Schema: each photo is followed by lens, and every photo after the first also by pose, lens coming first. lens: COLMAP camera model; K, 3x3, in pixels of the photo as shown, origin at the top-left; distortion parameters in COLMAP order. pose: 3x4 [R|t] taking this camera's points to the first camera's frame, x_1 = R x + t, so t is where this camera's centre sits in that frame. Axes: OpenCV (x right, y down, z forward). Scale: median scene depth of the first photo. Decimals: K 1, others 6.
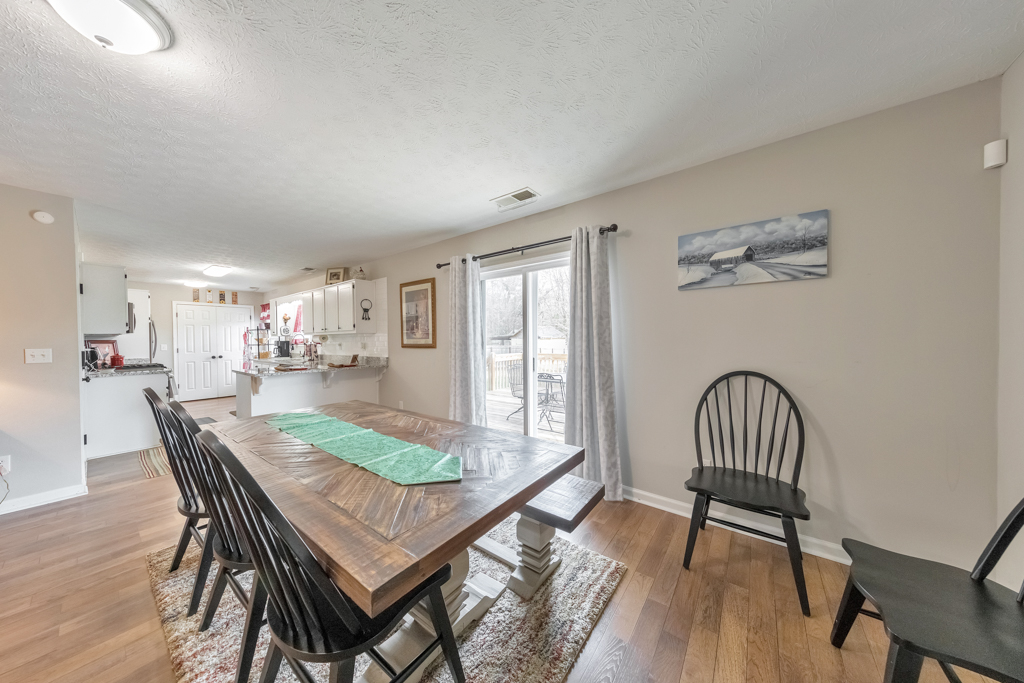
lens RADIAL K [[327.3, 0, 513.2], [0, 327.3, 342.7], [0, 0, 1]] dist [0.007563, -0.000155]
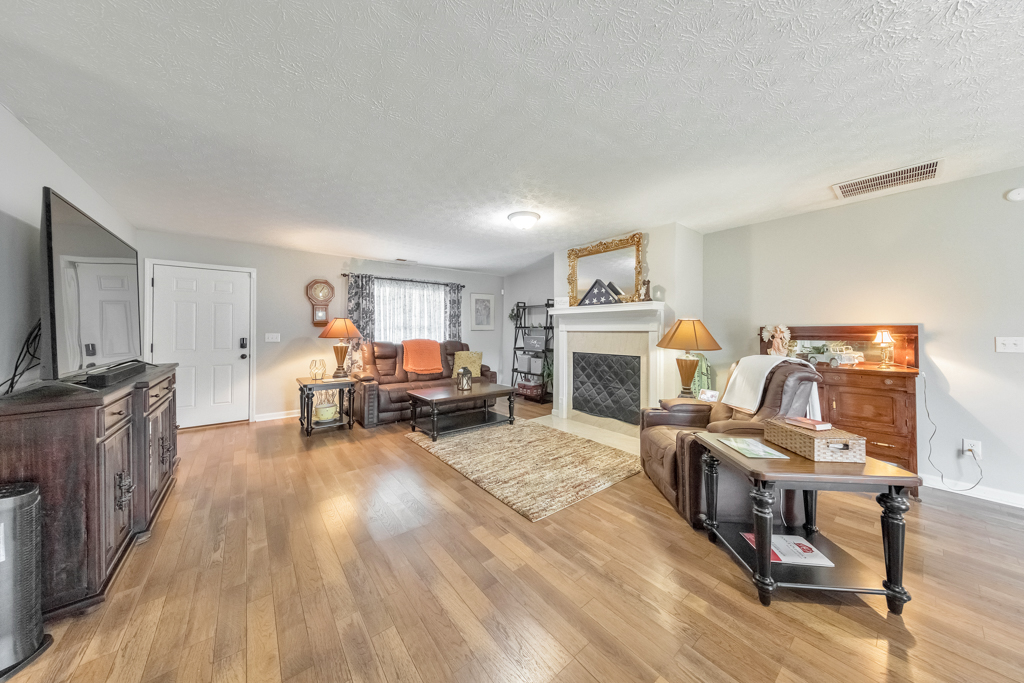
lens RADIAL K [[327.3, 0, 509.9], [0, 327.3, 332.2], [0, 0, 1]] dist [0.007563, -0.000155]
pose [[-0.240936, 0.011175, -0.970477, -0.173800], [-0.006933, 0.999888, 0.013235, -0.000290], [0.970516, 0.009917, -0.240832, -0.141728]]
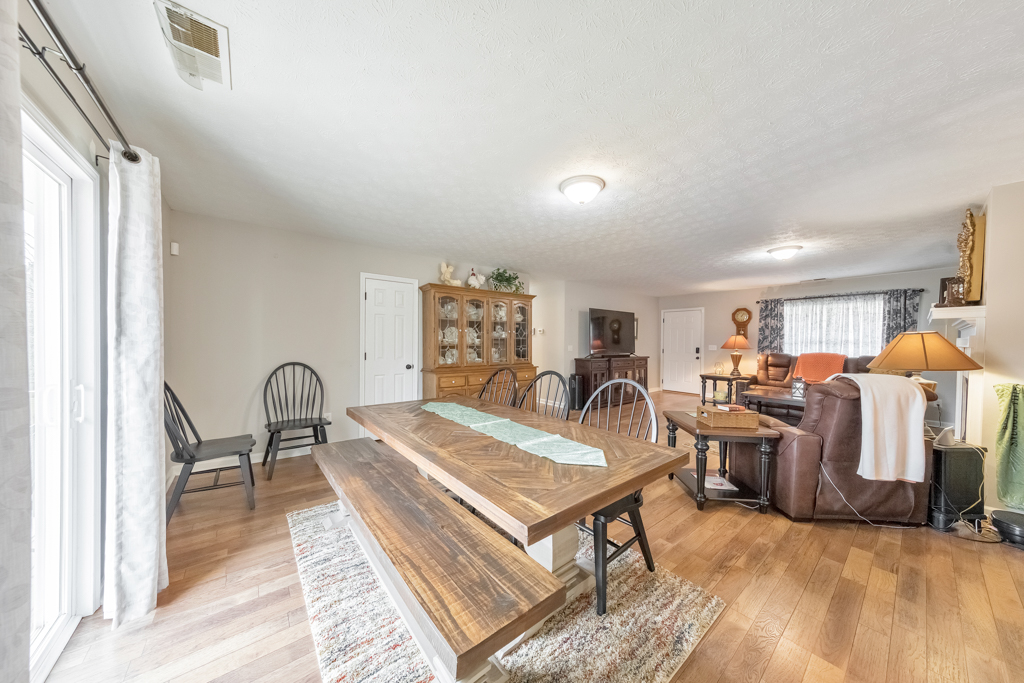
lens RADIAL K [[327.3, 0, 510.4], [0, 327.3, 343.8], [0, 0, 1]] dist [0.007563, -0.000155]
pose [[-0.973169, -0.005469, 0.230024, -0.475242], [-0.001896, 0.999874, 0.015750, -0.012748], [-0.230082, 0.014891, -0.973057, 1.180061]]
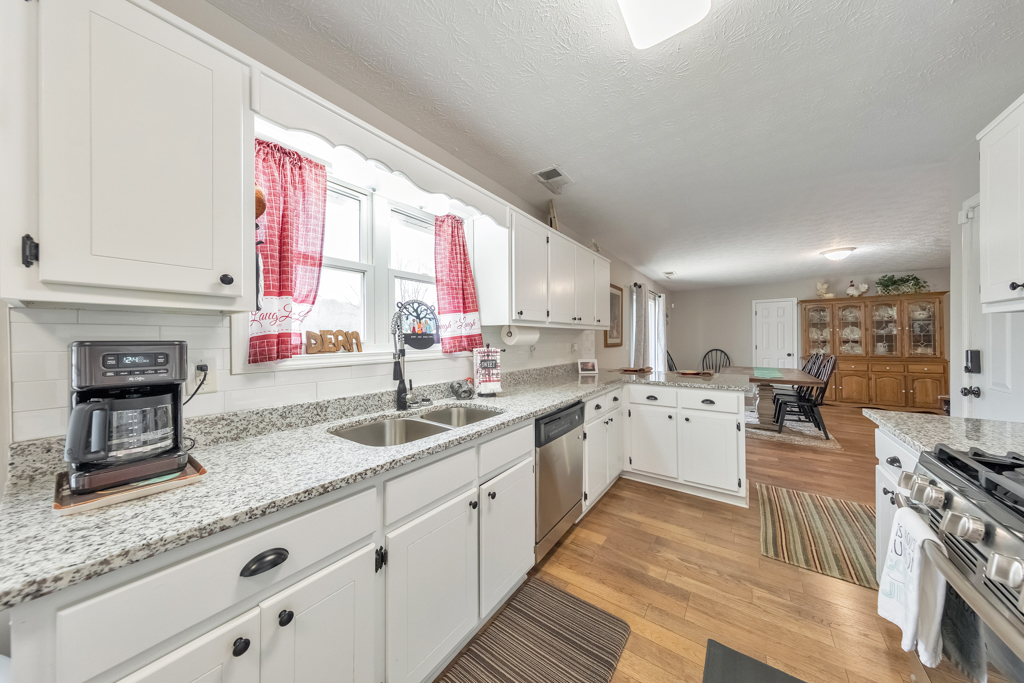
lens RADIAL K [[327.3, 0, 514.2], [0, 327.3, 337.2], [0, 0, 1]] dist [0.007563, -0.000155]
pose [[-0.048972, 0.014586, 0.998694, -1.816228], [0.015895, 0.999778, -0.013823, -0.007102], [-0.998674, 0.015197, -0.049193, 1.844486]]
